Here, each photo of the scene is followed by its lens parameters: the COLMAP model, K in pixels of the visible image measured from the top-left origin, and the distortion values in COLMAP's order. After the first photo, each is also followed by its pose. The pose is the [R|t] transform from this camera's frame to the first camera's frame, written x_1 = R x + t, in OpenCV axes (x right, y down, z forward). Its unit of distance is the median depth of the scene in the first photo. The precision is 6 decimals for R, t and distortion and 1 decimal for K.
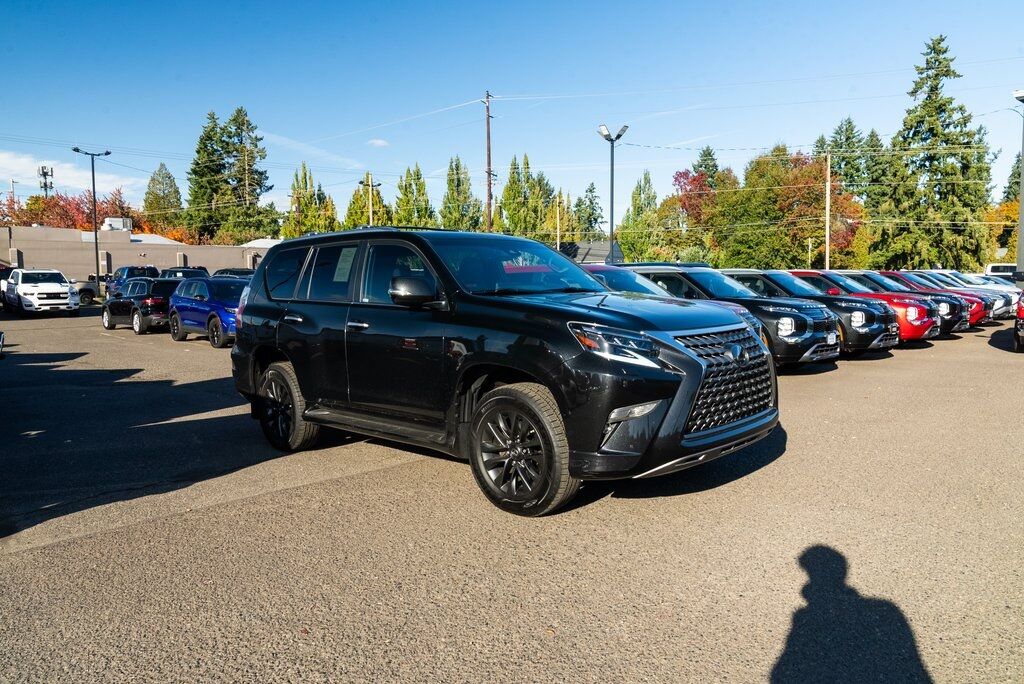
lens RADIAL K [[697.5, 0, 512.0], [0, 697.5, 342.0], [0, 0, 1]] dist [-0.027190, 0.009531]
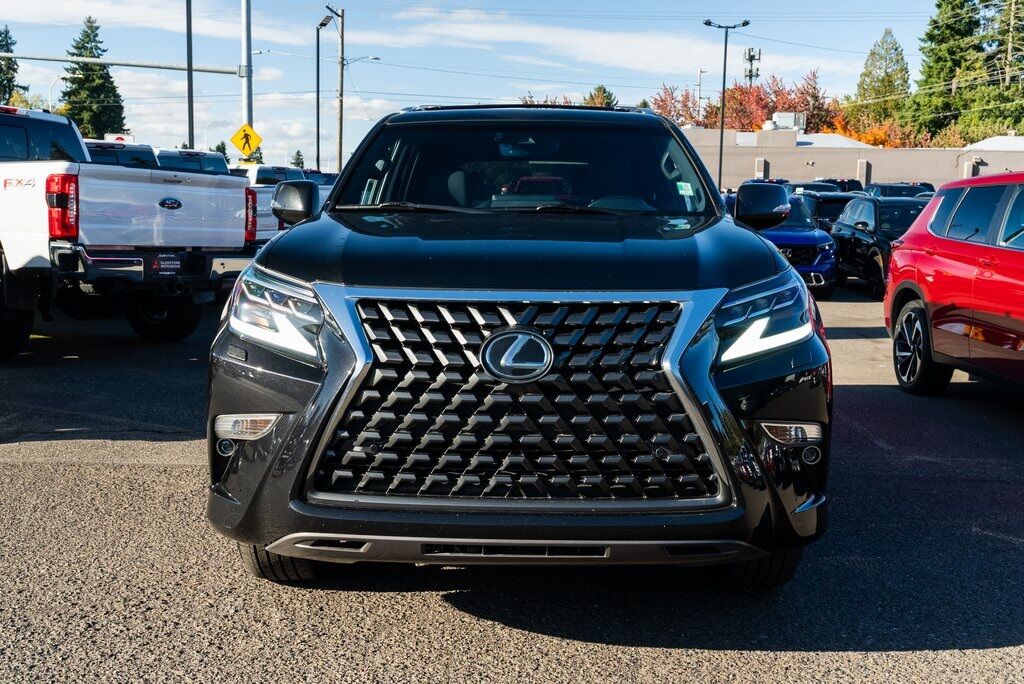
lens RADIAL K [[1046.5, 0, 512.0], [0, 1046.5, 342.0], [0, 0, 1]] dist [0.000934, -0.001266]
pose [[0.664466, 0.115936, -0.738271, 0.111860], [-0.083579, 0.993224, 0.080750, -0.006176], [0.742630, 0.008049, 0.669653, 0.075250]]
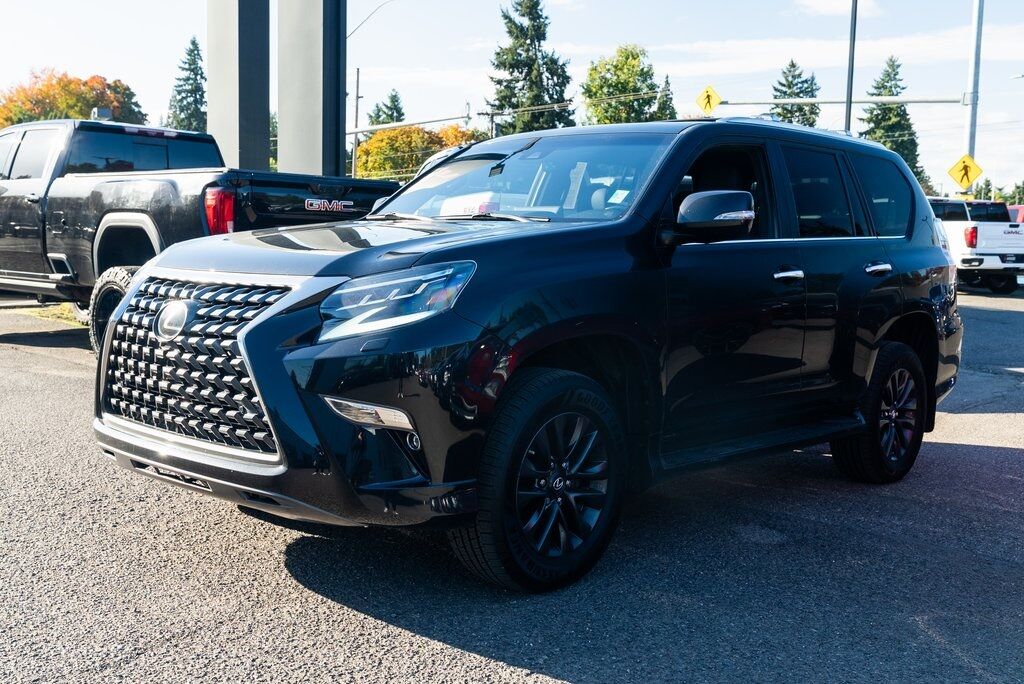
lens RADIAL K [[1077.7, 0, 512.0], [0, 1077.7, 342.0], [0, 0, 1]] dist [-0.000156, 0.001617]
pose [[0.005253, 0.111714, -0.993727, 0.165790], [-0.100991, 0.988719, 0.110617, -0.012608], [0.994874, 0.099776, 0.016476, 0.173690]]
